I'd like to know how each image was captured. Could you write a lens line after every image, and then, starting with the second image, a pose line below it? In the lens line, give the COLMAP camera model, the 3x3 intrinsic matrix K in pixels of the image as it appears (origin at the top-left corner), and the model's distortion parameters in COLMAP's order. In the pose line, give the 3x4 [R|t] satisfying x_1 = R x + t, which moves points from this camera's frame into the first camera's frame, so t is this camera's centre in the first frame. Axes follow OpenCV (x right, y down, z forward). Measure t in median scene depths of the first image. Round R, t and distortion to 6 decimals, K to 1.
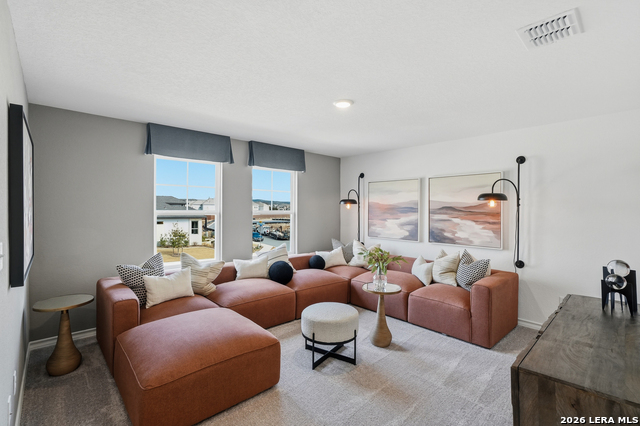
lens RADIAL K [[293.6, 0, 320.3], [0, 293.6, 211.8], [0, 0, 1]] dist [-0.001251, 0.000312]
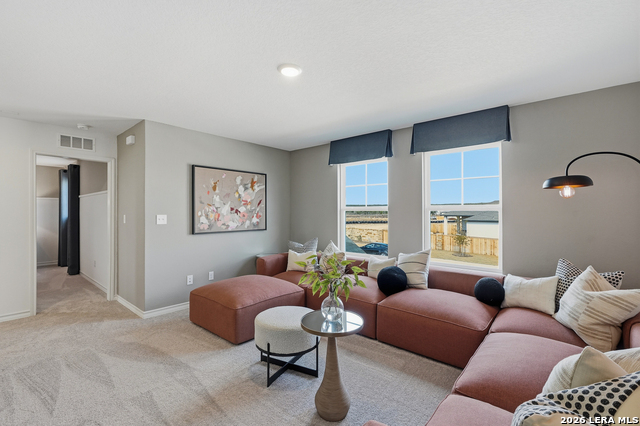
lens RADIAL K [[293.6, 0, 320.3], [0, 293.6, 211.8], [0, 0, 1]] dist [-0.001251, 0.000312]
pose [[0.108340, 0.005948, -0.994096, 0.645079], [0.001985, 0.999979, 0.006200, 0.008718], [0.994112, -0.002645, 0.108326, 0.686936]]
